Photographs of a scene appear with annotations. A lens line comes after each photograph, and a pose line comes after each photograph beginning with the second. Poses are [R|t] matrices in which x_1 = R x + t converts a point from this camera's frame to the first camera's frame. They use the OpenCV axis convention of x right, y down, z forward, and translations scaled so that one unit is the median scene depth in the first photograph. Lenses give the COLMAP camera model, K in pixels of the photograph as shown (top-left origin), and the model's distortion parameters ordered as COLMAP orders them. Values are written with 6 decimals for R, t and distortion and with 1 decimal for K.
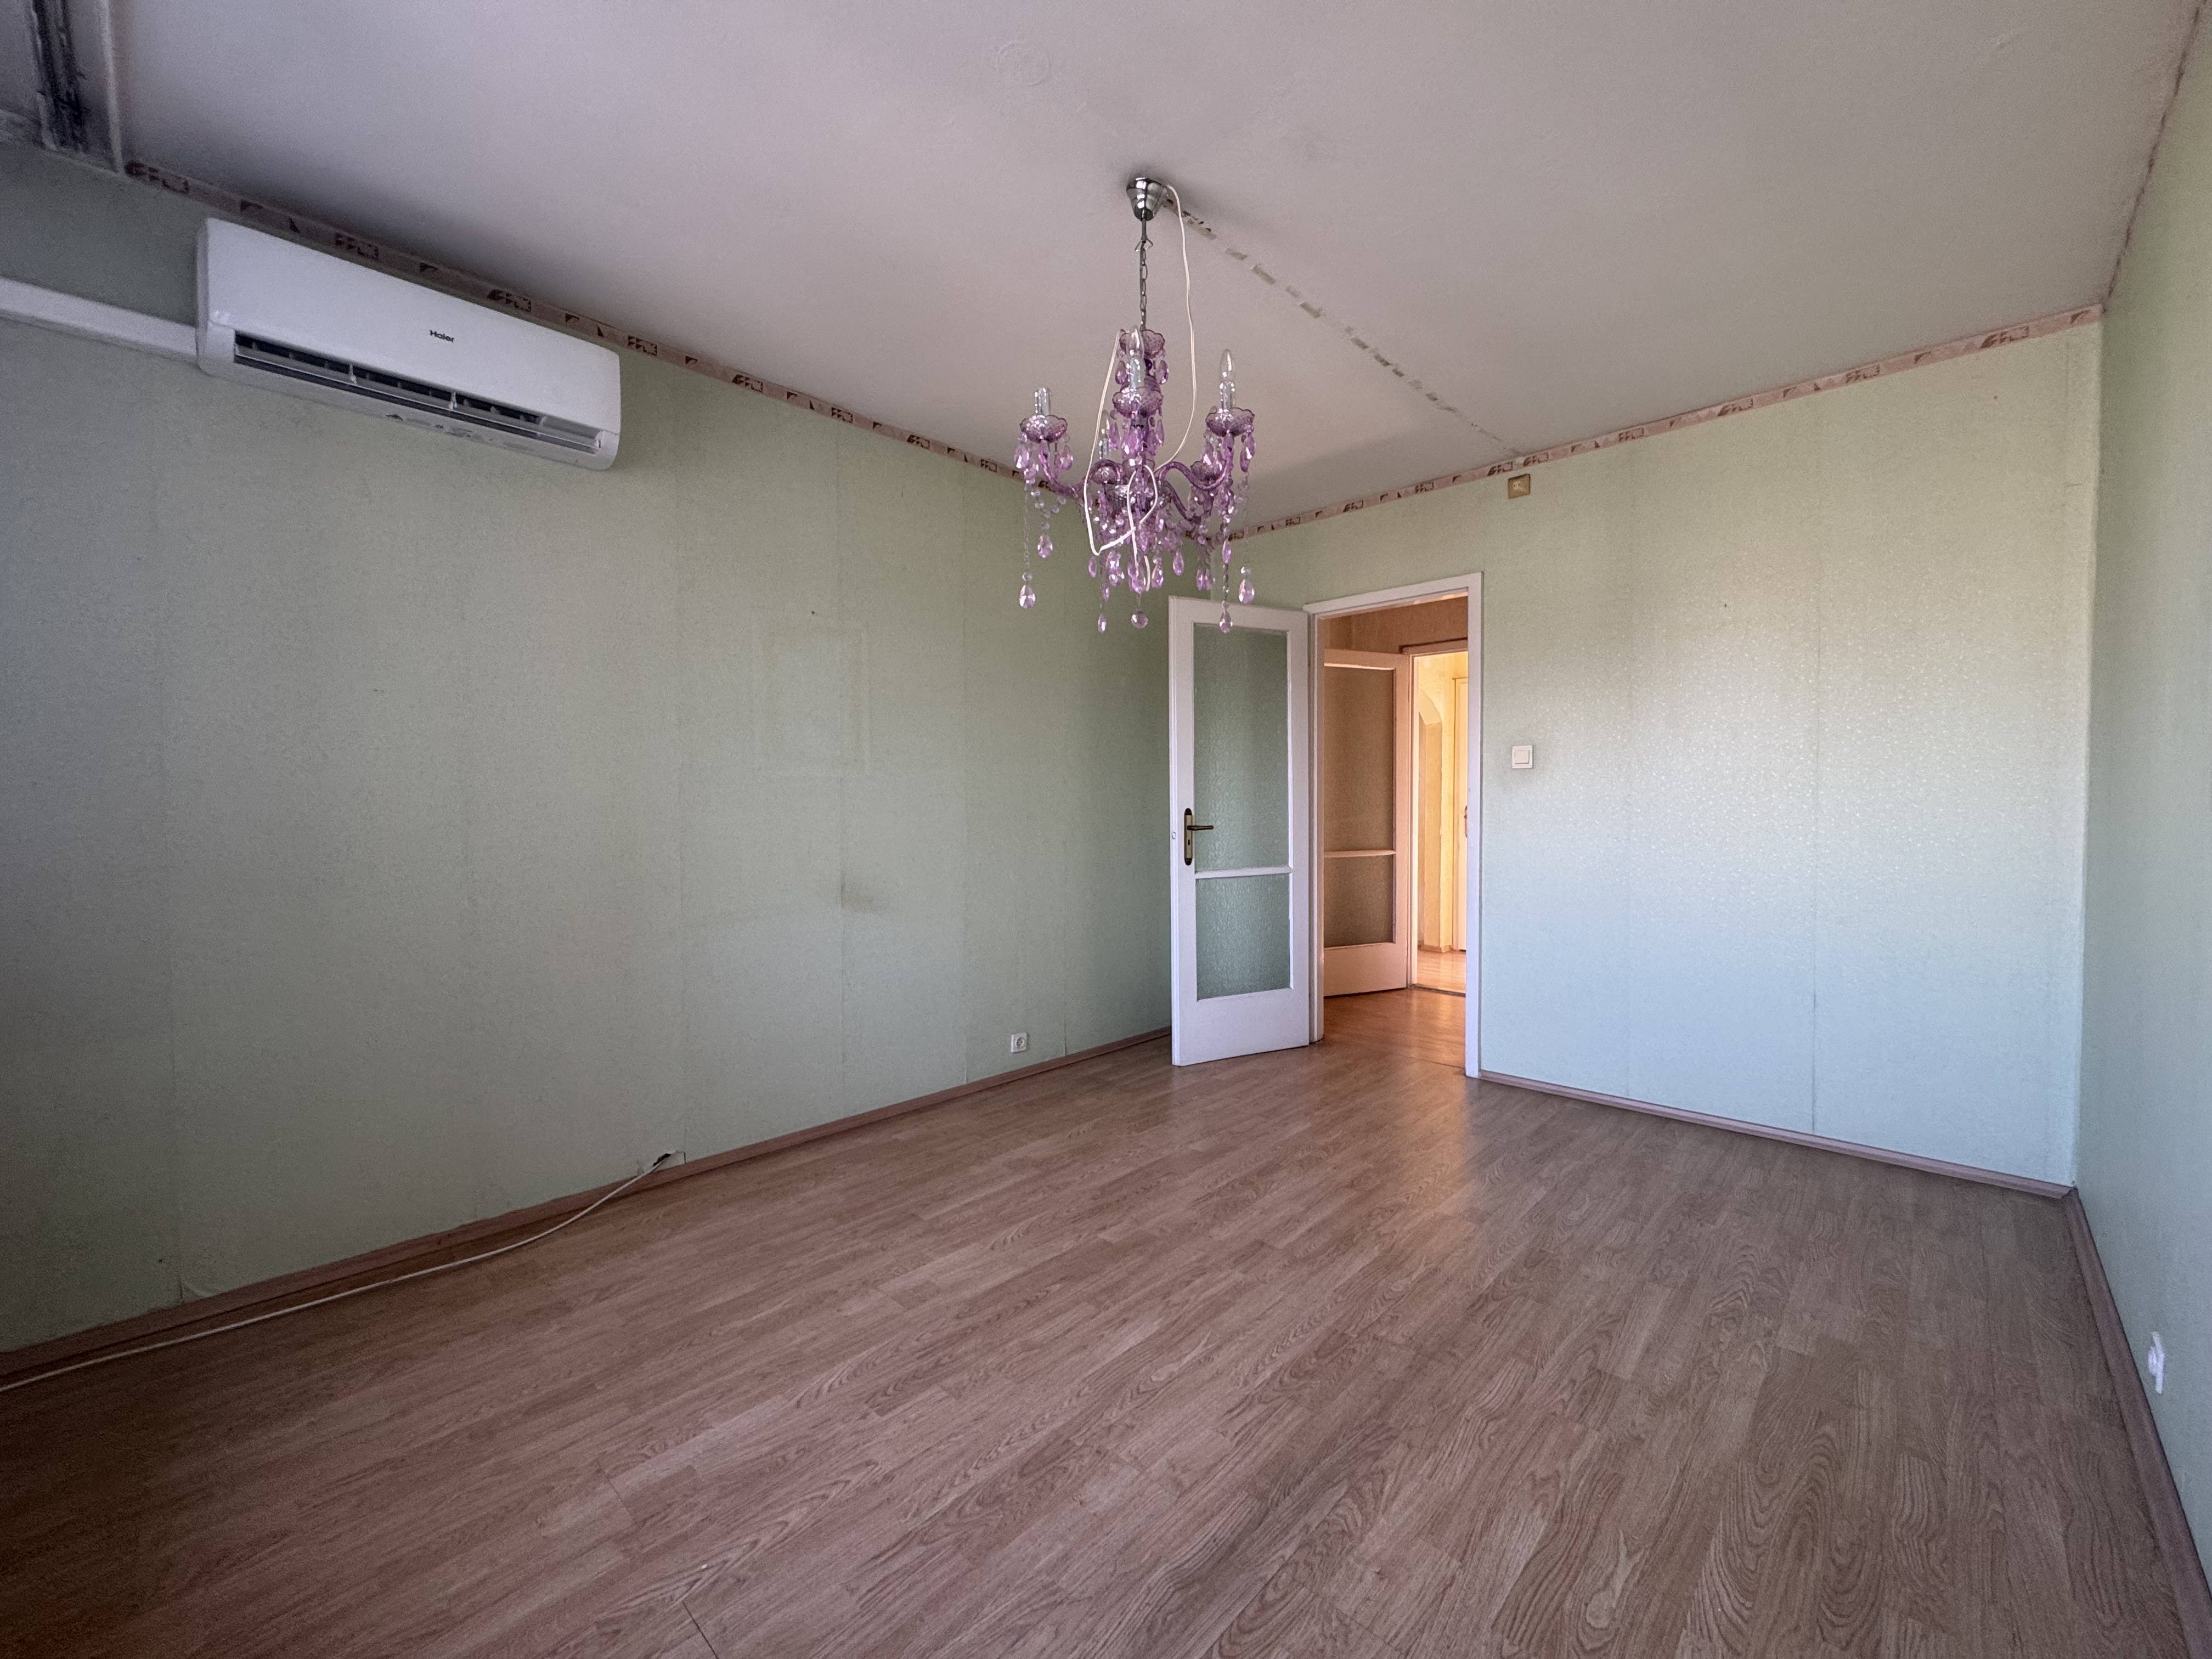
lens RADIAL K [[868.8, 0, 1106.0], [0, 868.8, 829.5], [0, 0, 1]] dist [-0.002091, -0.000155]
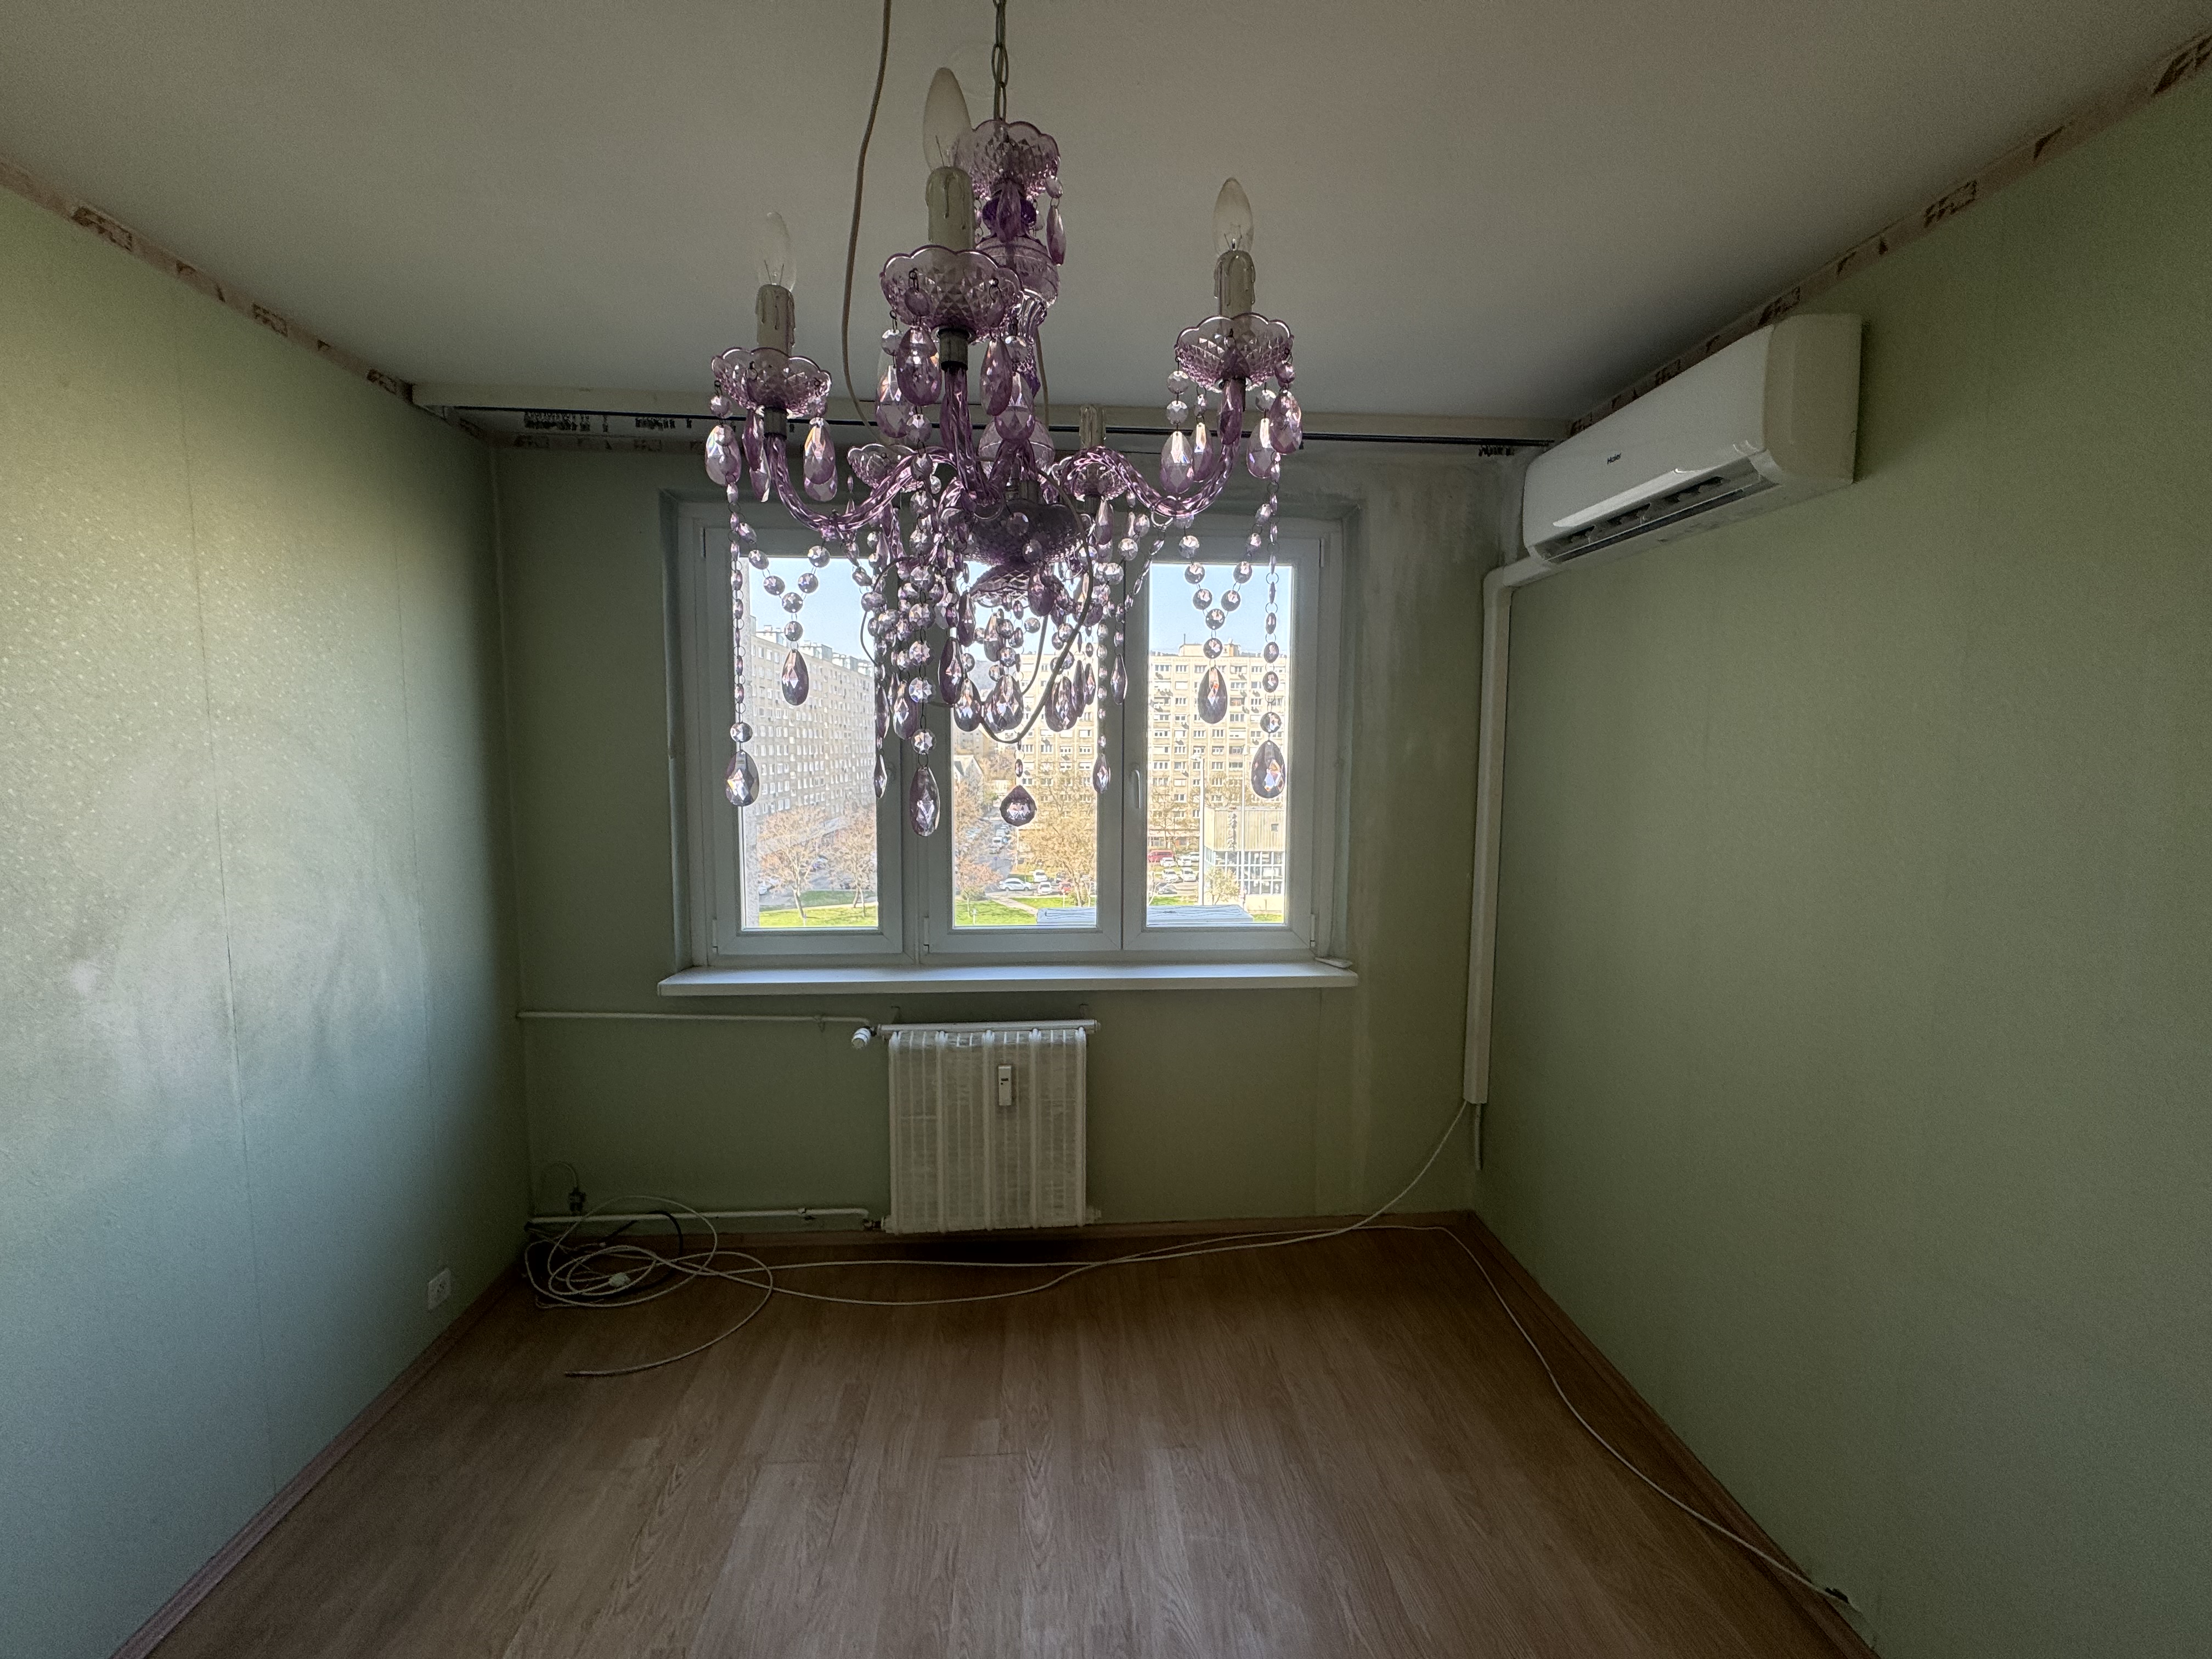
lens RADIAL K [[883.4, 0, 1100.9], [0, 883.4, 825.6], [0, 0, 1]] dist [-0.002383, -0.000473]
pose [[-0.676392, 0.066175, -0.733563, 0.347283], [-0.027570, 0.992983, 0.114999, -0.290886], [0.736026, 0.098008, -0.669821, 1.356201]]
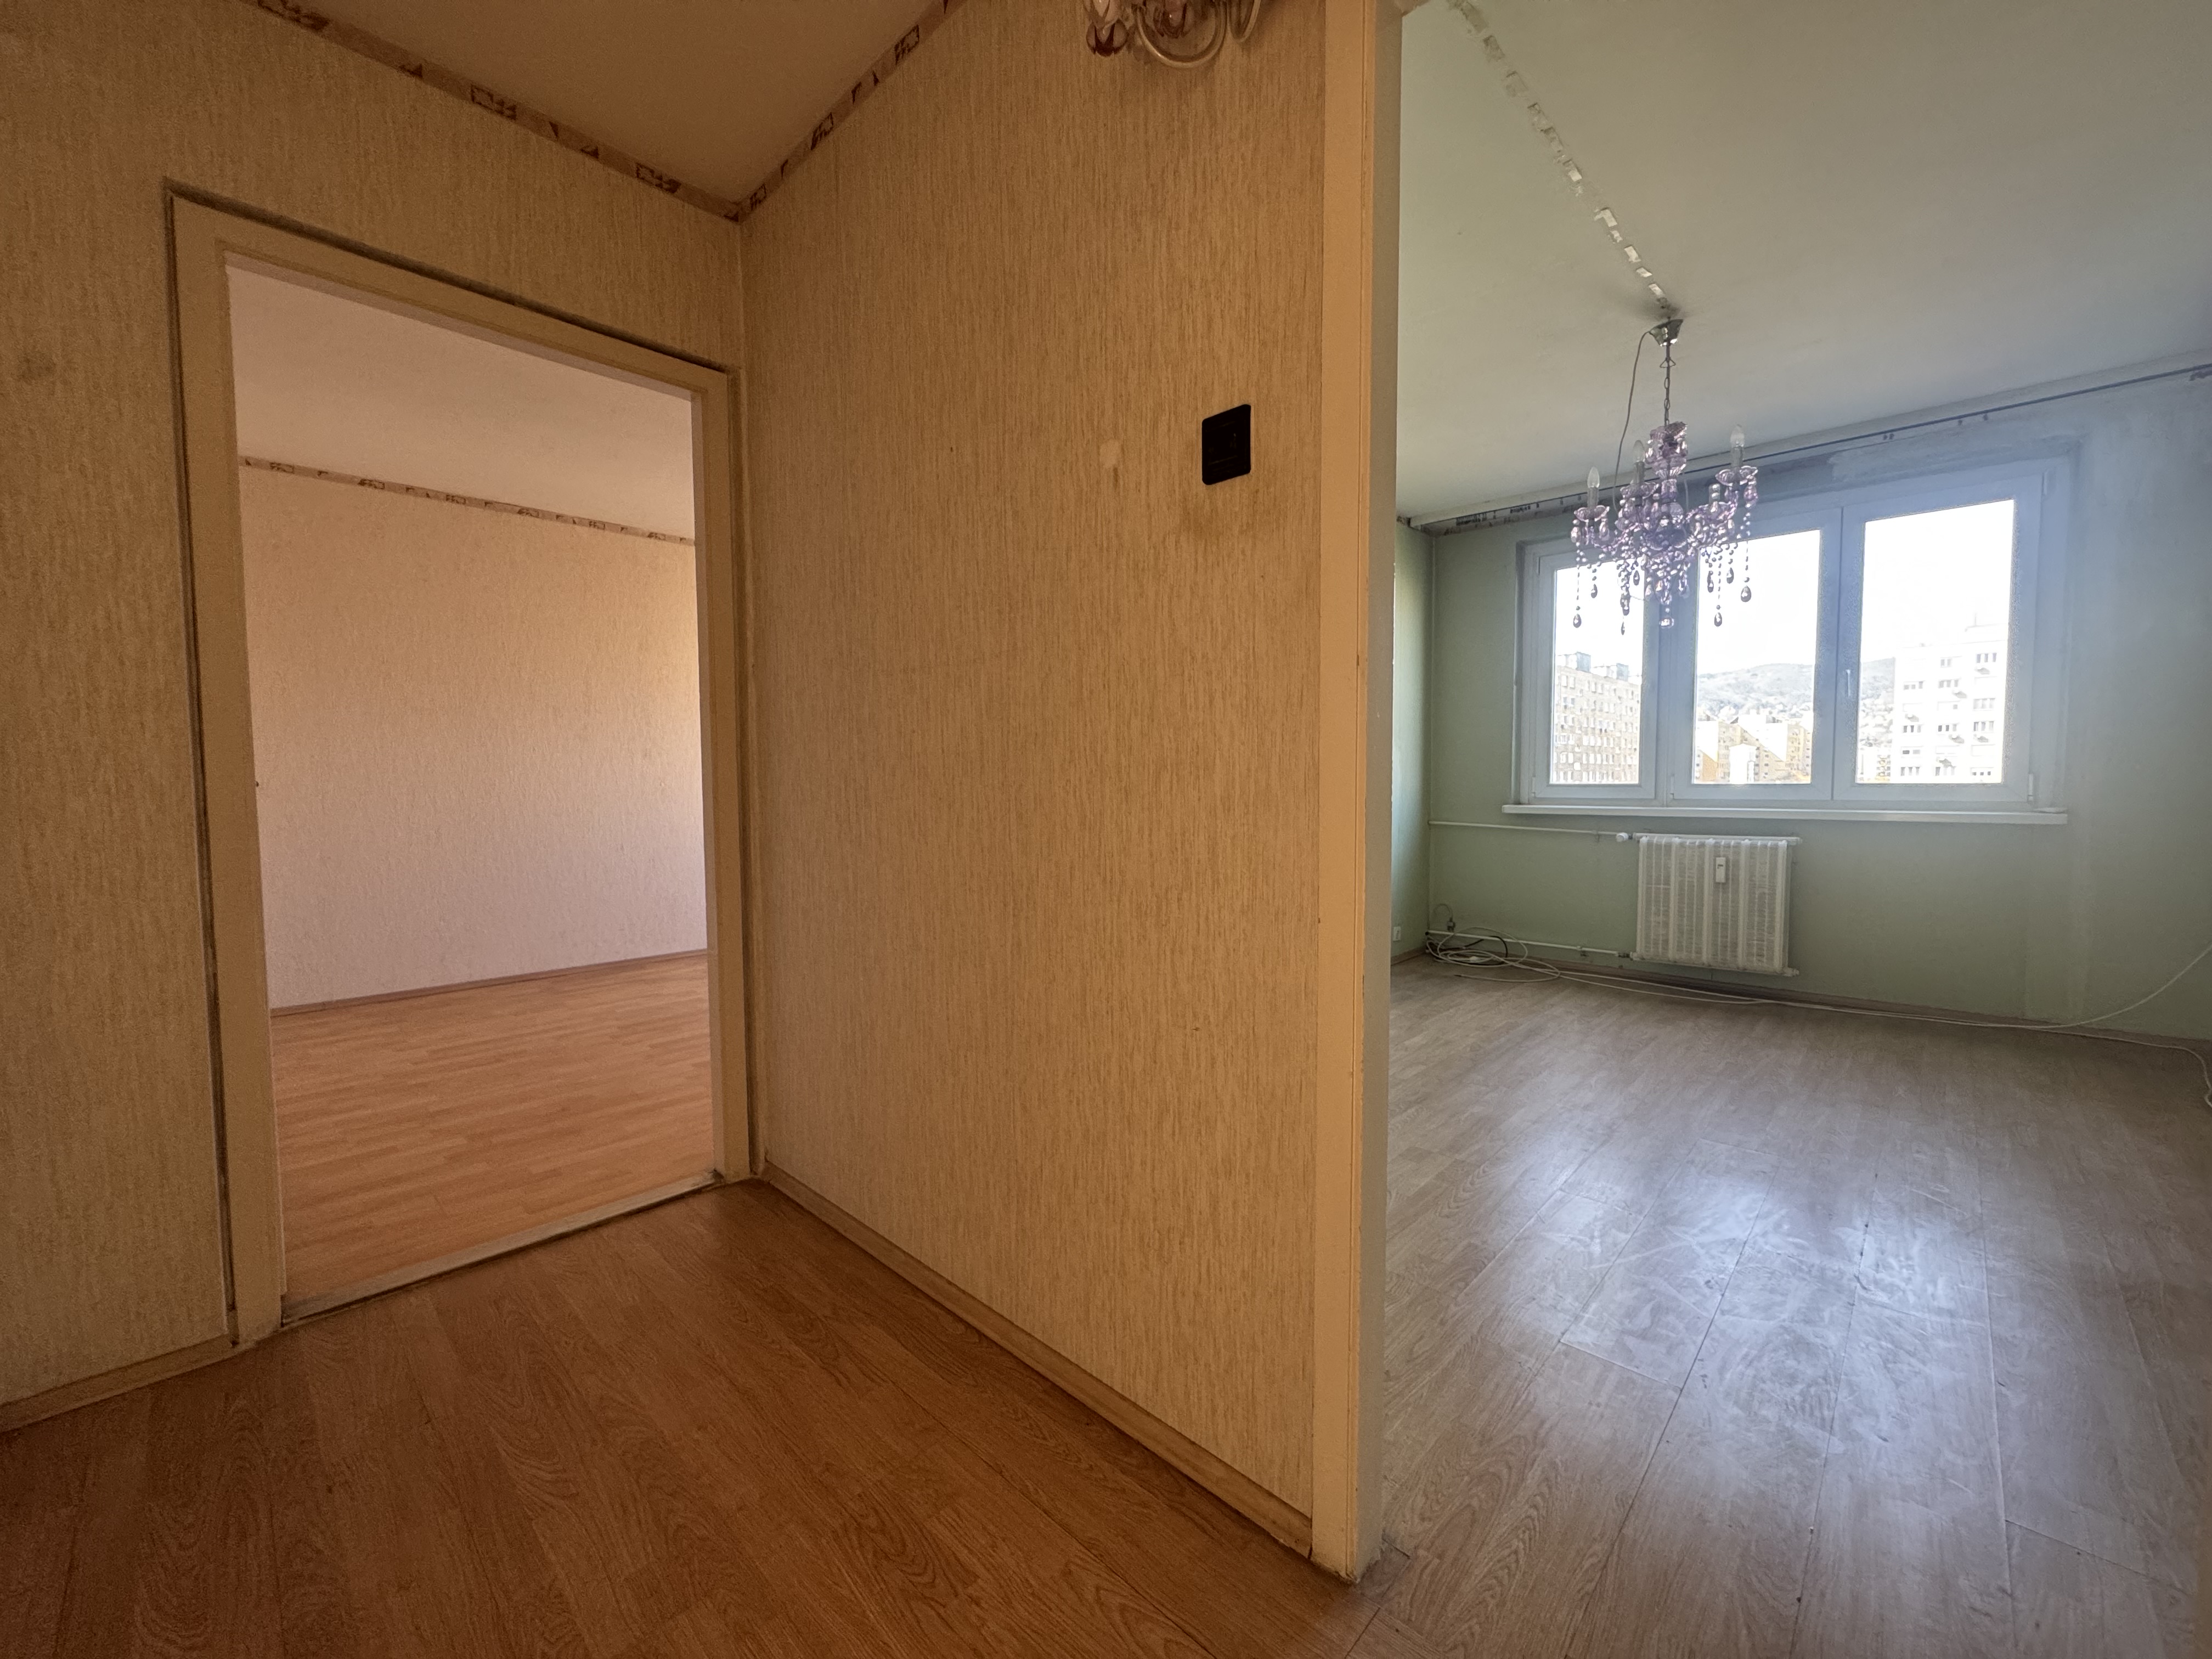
lens RADIAL K [[883.4, 0, 1100.9], [0, 883.4, 825.6], [0, 0, 1]] dist [-0.002383, -0.000473]
pose [[-0.999944, 0.010404, 0.001733, 0.994475], [0.010516, 0.996101, 0.087586, -0.044772], [-0.000815, 0.087599, -0.996155, 2.530587]]
